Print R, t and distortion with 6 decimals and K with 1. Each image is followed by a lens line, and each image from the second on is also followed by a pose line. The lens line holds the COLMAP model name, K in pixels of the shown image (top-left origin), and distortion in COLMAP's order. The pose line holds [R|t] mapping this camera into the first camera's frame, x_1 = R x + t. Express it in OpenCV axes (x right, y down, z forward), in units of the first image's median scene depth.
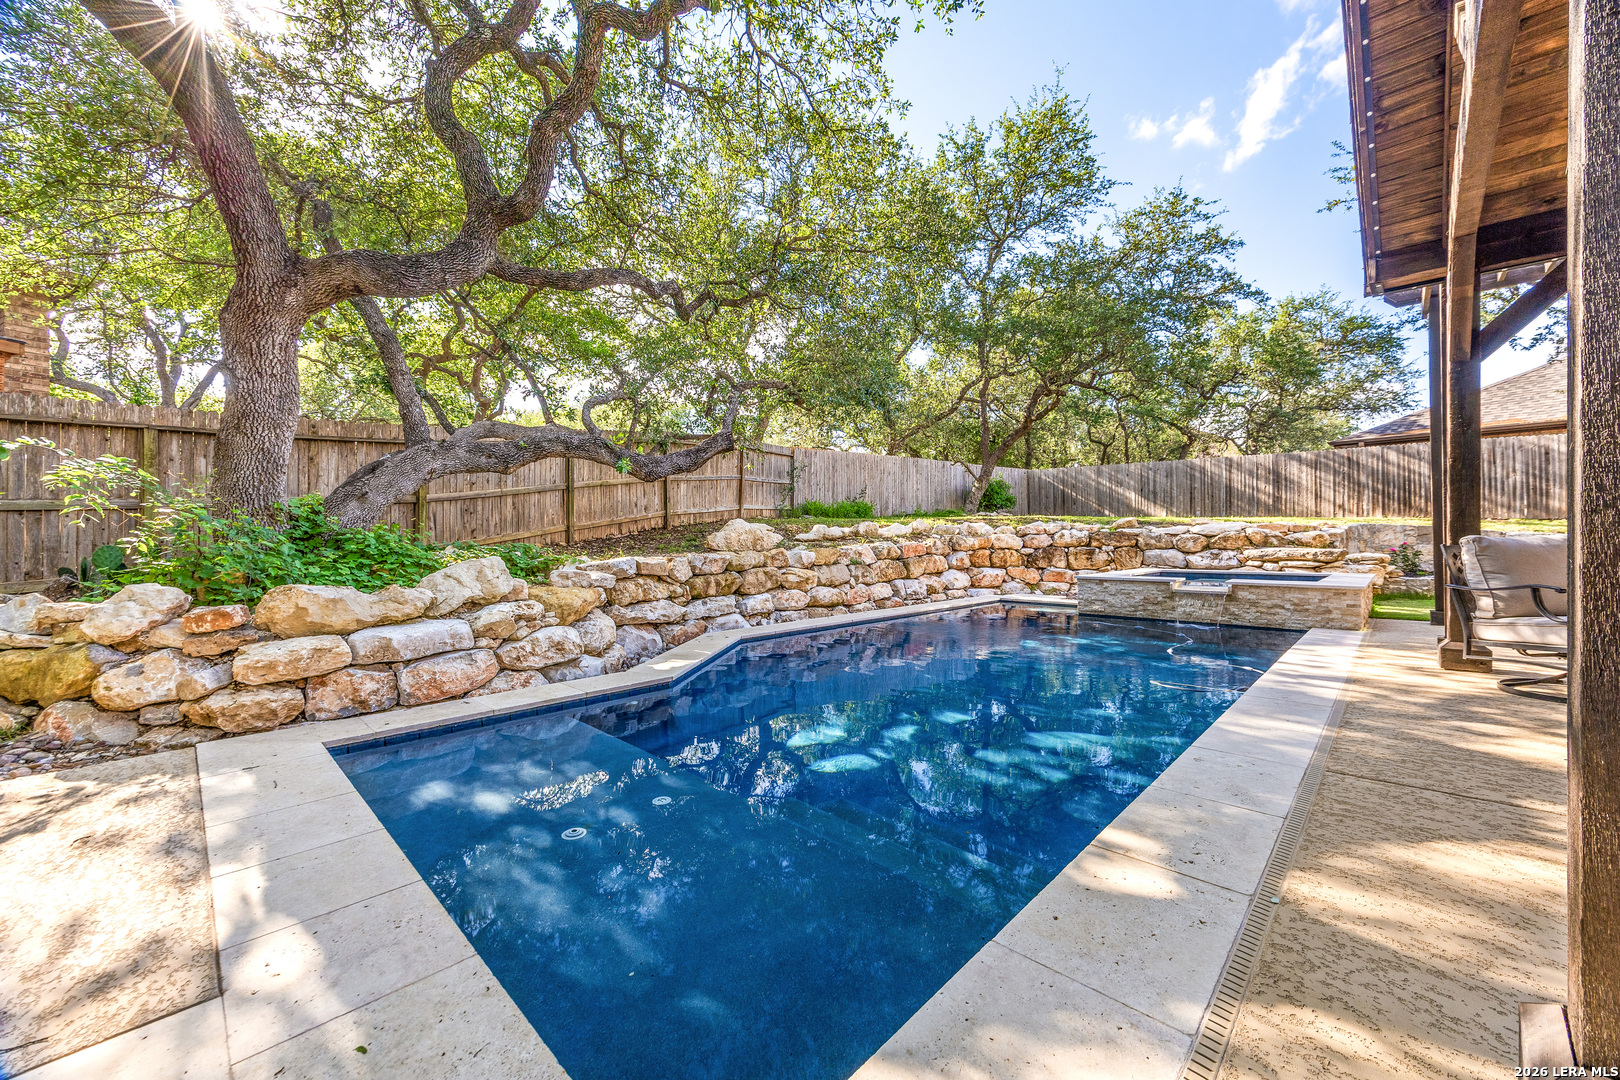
lens RADIAL K [[619.2, 0, 810.0], [0, 619.2, 540.0], [0, 0, 1]] dist [-0.006143, -0.000004]
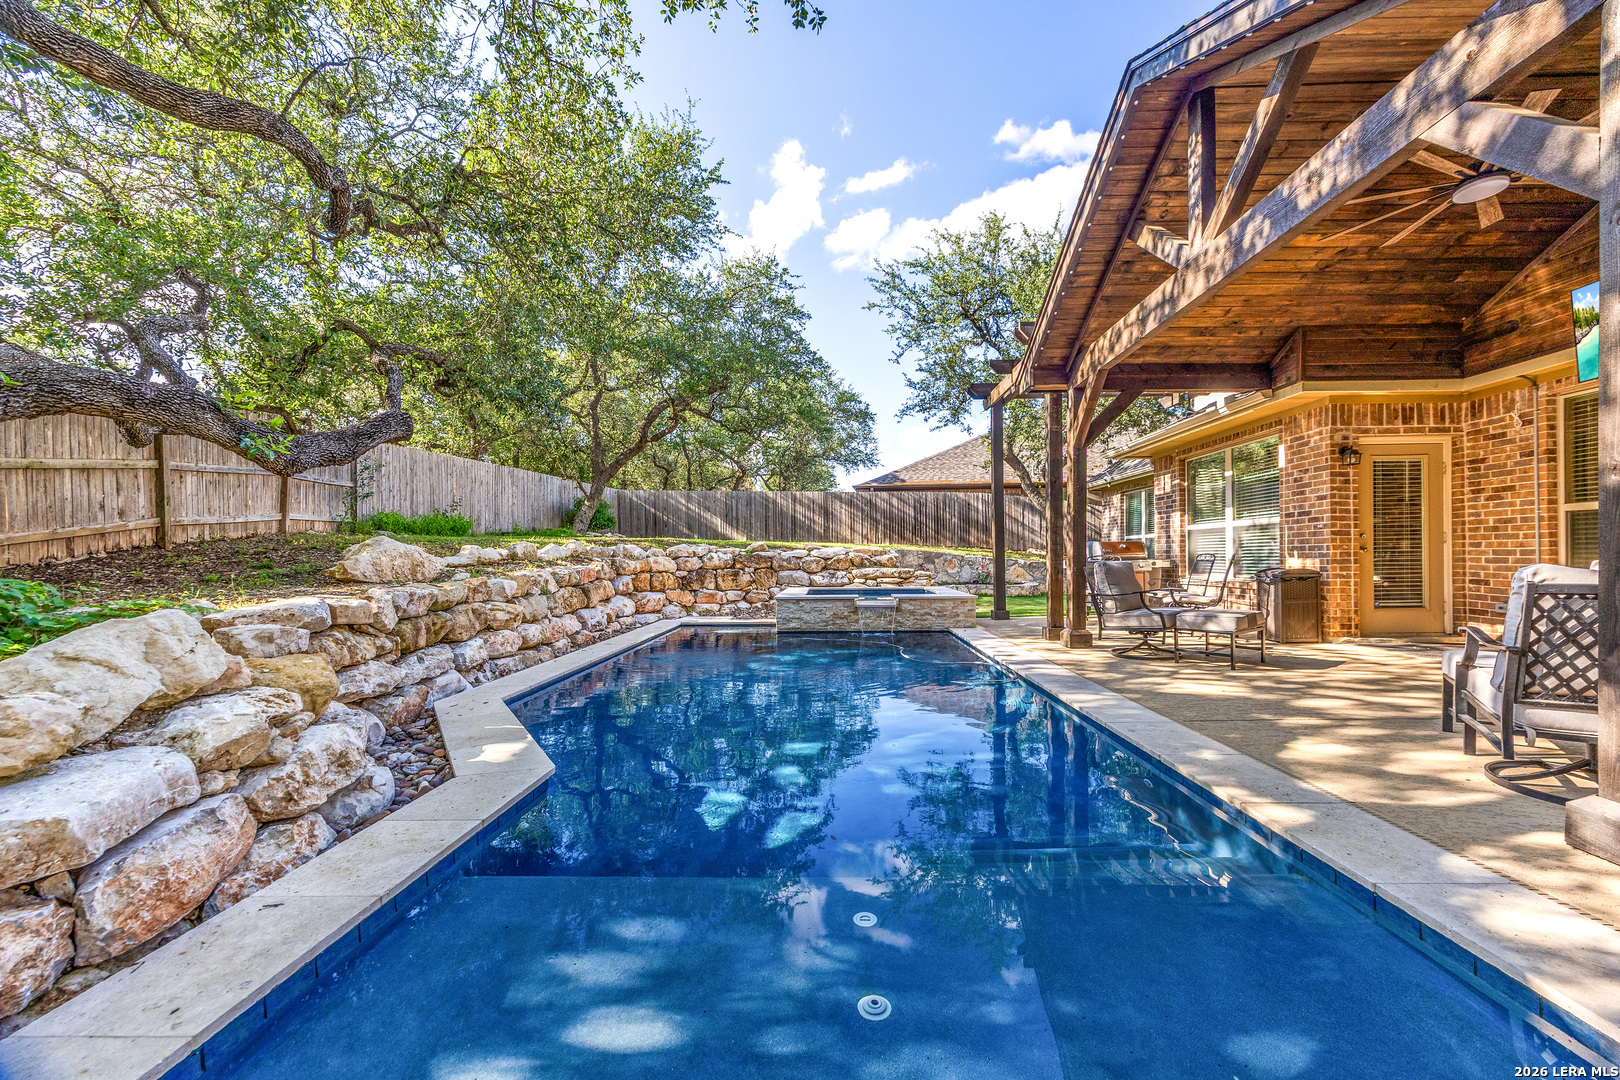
lens RADIAL K [[629.9, 0, 817.4], [0, 629.9, 565.1], [0, 0, 1]] dist [-0.000142, 0.000016]
pose [[0.734980, -0.008211, 0.678039, -0.223514], [0.002950, 0.999956, 0.008911, -0.005799], [-0.678083, -0.004549, 0.734972, 0.127996]]
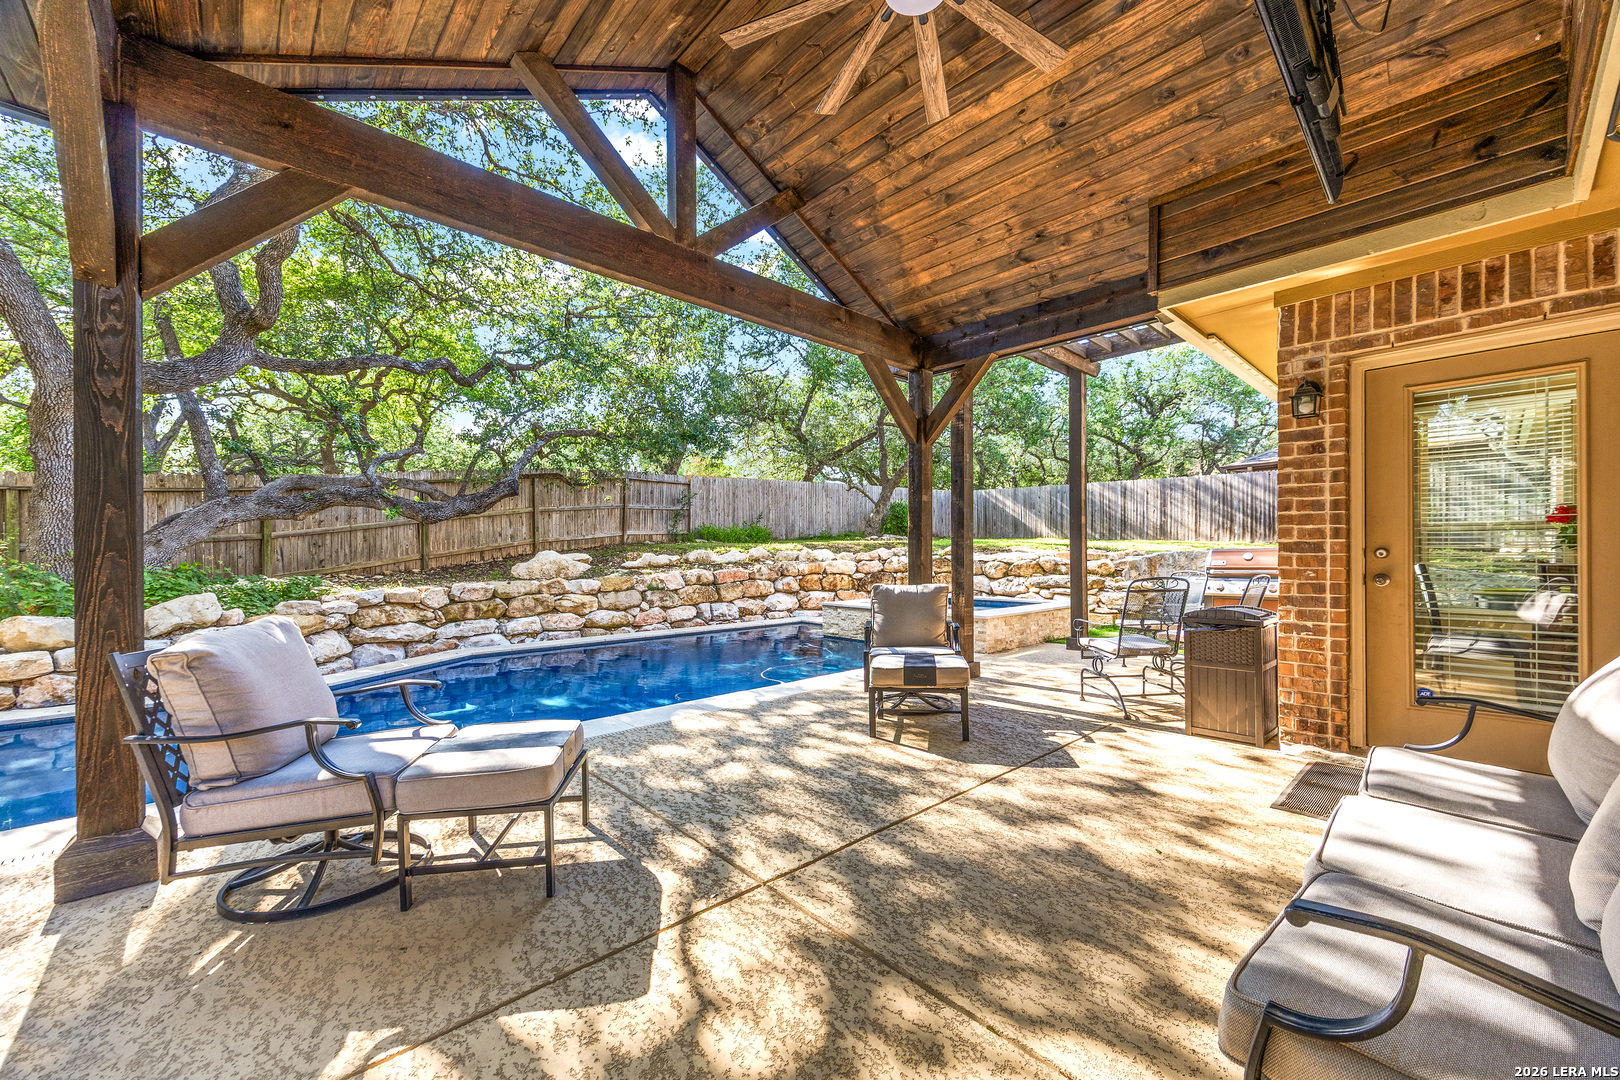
lens RADIAL K [[630.3, 0, 810.6], [0, 630.3, 559.5], [0, 0, 1]] dist [-0.002329, -0.000520]
pose [[0.998317, 0.001944, -0.057958, 0.415306], [-0.001234, 0.999924, 0.012295, -0.030642], [0.057977, -0.012202, 0.998243, -0.137167]]
